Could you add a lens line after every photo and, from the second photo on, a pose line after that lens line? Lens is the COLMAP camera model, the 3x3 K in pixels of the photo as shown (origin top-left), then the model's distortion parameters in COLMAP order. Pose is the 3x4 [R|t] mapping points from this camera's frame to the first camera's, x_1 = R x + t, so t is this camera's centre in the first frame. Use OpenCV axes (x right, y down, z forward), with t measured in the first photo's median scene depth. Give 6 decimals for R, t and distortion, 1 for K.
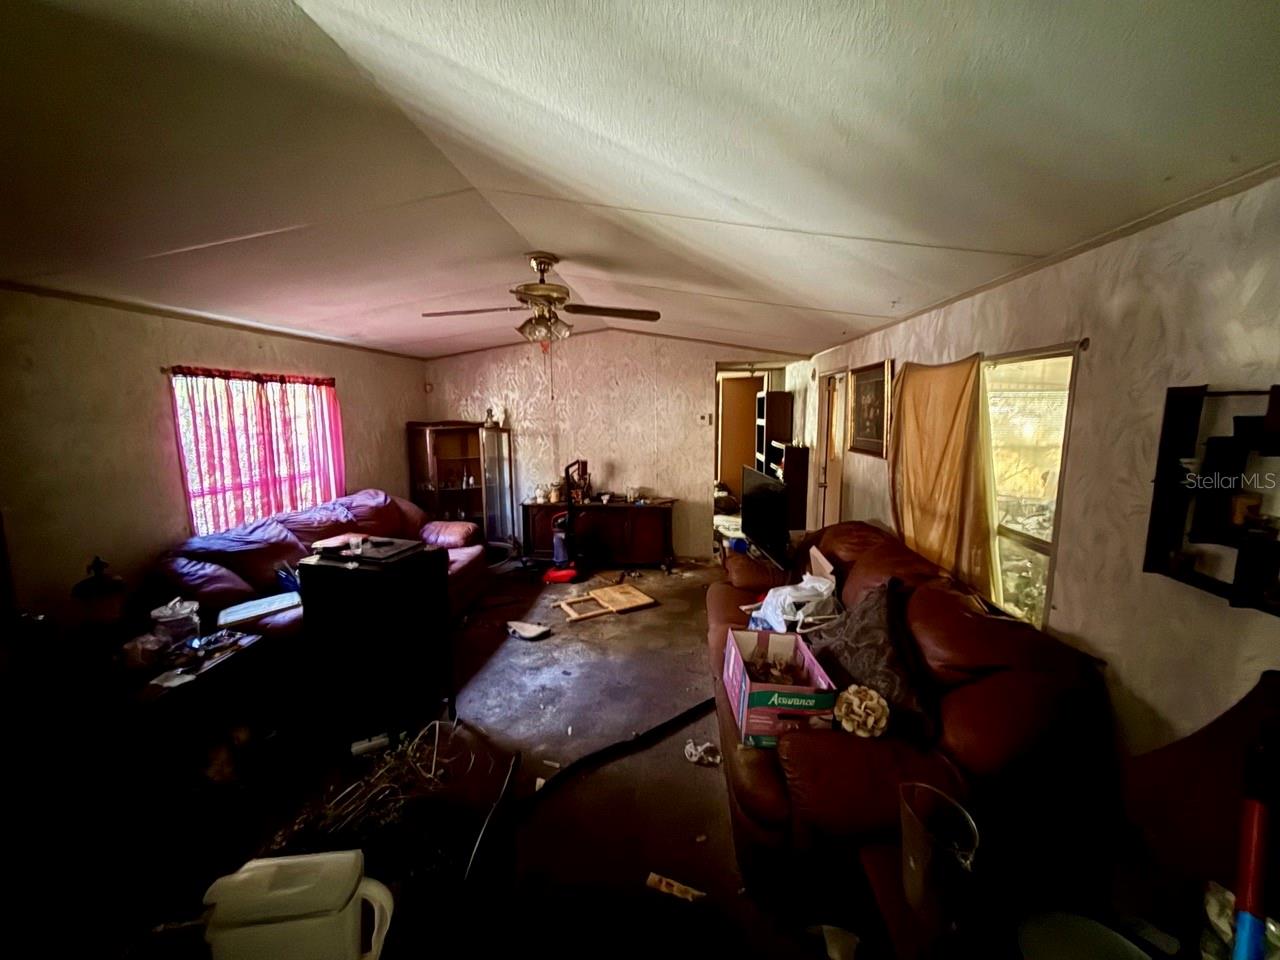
lens RADIAL K [[512.9, 0, 642.7], [0, 512.9, 472.8], [0, 0, 1]] dist [0.001568, 0.000151]
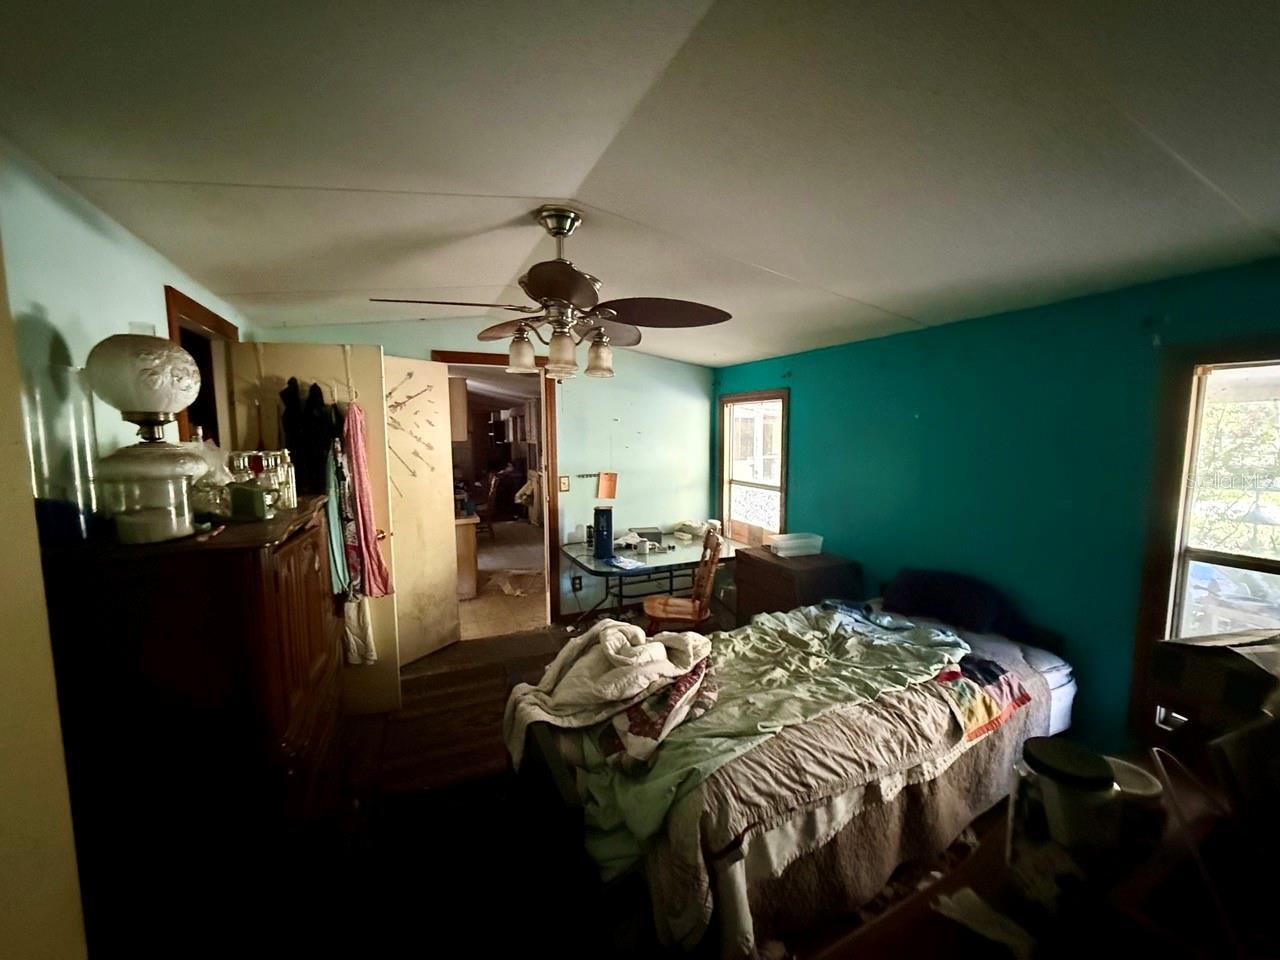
lens RADIAL K [[512.9, 0, 640.0], [0, 512.9, 479.4], [0, 0, 1]] dist [0.001568, 0.000151]
pose [[0.871575, -0.049804, 0.487726, -0.388445], [0.066494, 0.997643, -0.016951, 0.227676], [-0.485732, 0.047205, 0.872832, -1.598610]]
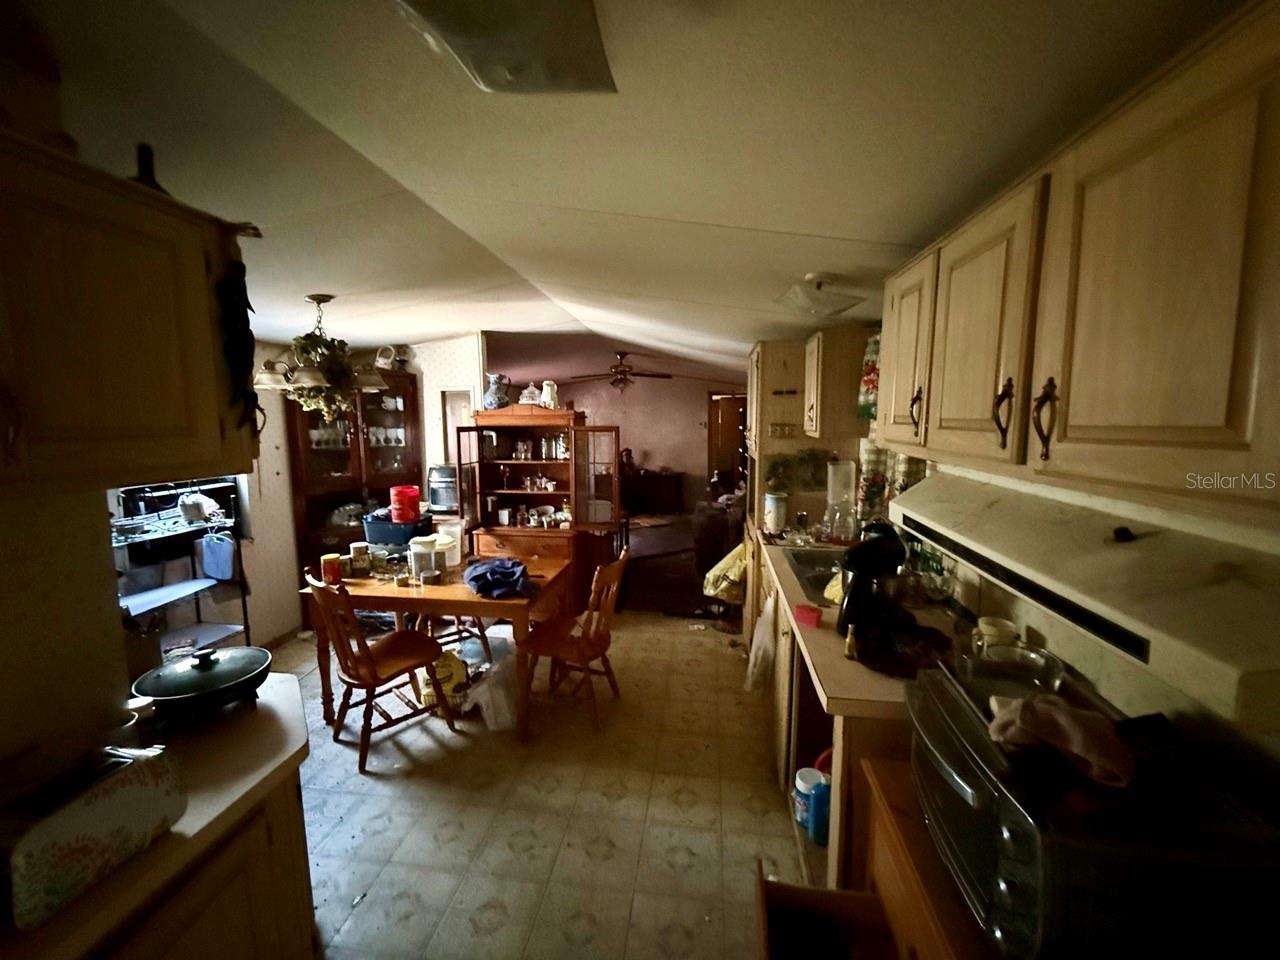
lens RADIAL K [[512.9, 0, 640.2], [0, 512.9, 480.5], [0, 0, 1]] dist [0.001568, 0.000151]
pose [[0.998560, 0.006719, -0.053215, 0.010212], [-0.007298, 0.999916, -0.010697, 0.097924], [0.053139, 0.011070, 0.998526, -0.687937]]
